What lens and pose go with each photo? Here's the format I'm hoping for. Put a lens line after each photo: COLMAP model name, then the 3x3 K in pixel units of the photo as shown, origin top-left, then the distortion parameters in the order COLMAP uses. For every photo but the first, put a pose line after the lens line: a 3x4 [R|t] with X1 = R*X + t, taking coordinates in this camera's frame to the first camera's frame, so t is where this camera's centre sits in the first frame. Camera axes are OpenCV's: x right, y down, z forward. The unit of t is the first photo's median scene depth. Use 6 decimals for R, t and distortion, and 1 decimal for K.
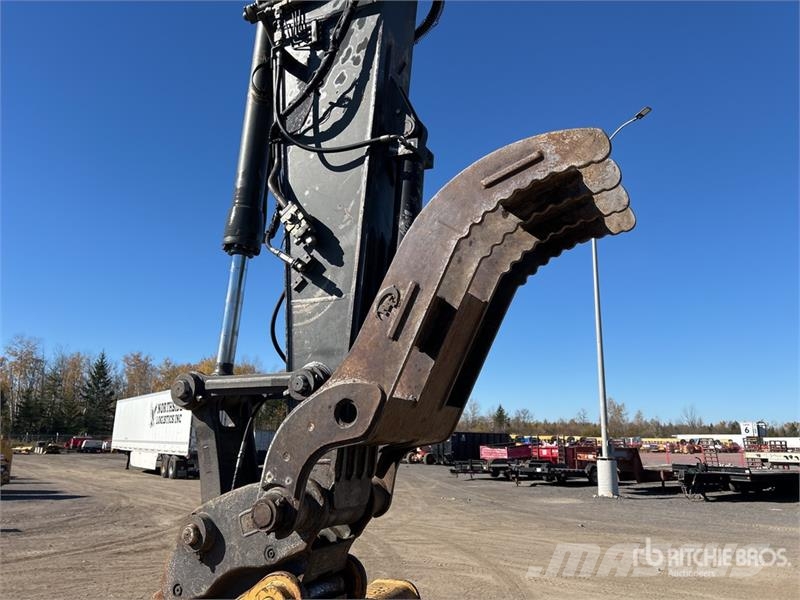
lens RADIAL K [[609.1, 0, 413.3], [0, 609.1, 290.2], [0, 0, 1]] dist [0.053641, -0.064603]
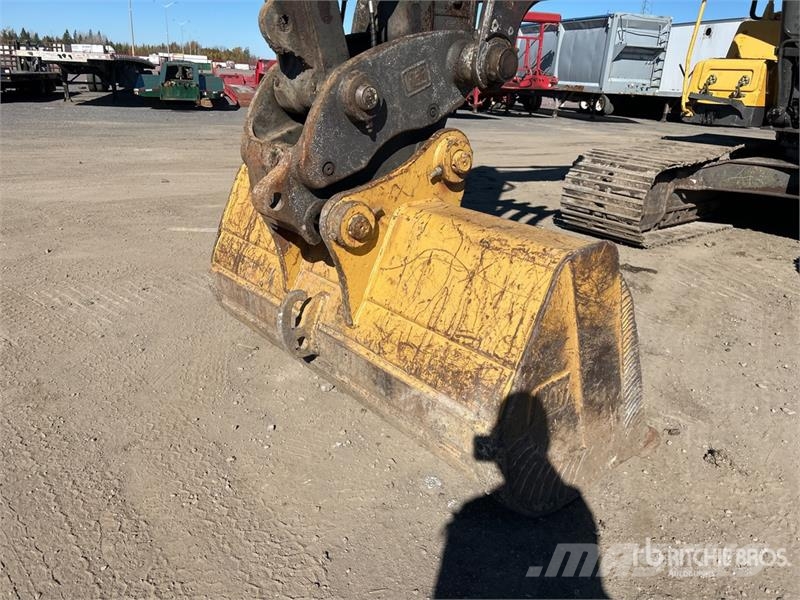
lens RADIAL K [[608.2, 0, 399.1], [0, 608.2, 293.4], [0, 0, 1]] dist [0.056306, -0.063443]
pose [[0.403352, -0.305367, 0.862588, -0.151902], [-0.255913, 0.867410, 0.426741, 0.037134], [-0.878531, -0.392874, 0.271724, 0.089718]]
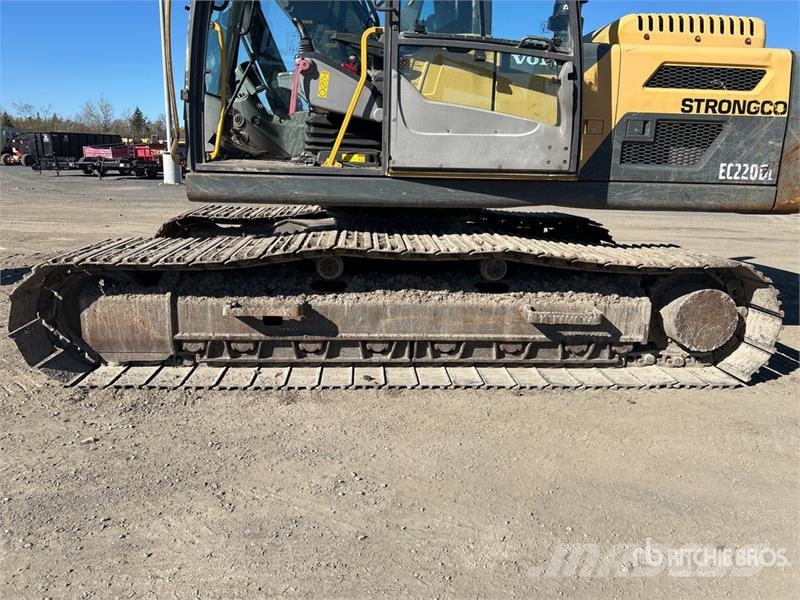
lens RADIAL K [[608.2, 0, 399.1], [0, 608.2, 293.4], [0, 0, 1]] dist [0.056306, -0.063443]
pose [[0.869910, -0.106039, 0.481676, 0.119295], [-0.125350, 0.897013, 0.423858, -0.038670], [-0.477015, -0.429096, 0.767029, -0.244914]]
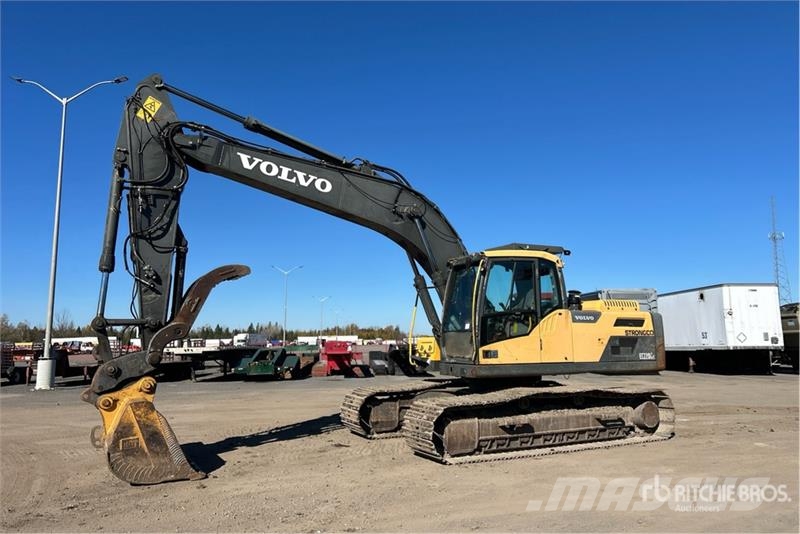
lens RADIAL K [[607.3, 0, 399.4], [0, 607.3, 259.1], [0, 0, 1]] dist [0.073370, -0.108406]
pose [[0.601694, 0.082388, 0.794466, -0.278857], [-0.164561, 0.986113, 0.022368, -0.065496], [-0.781591, -0.144197, 0.606896, -0.273903]]
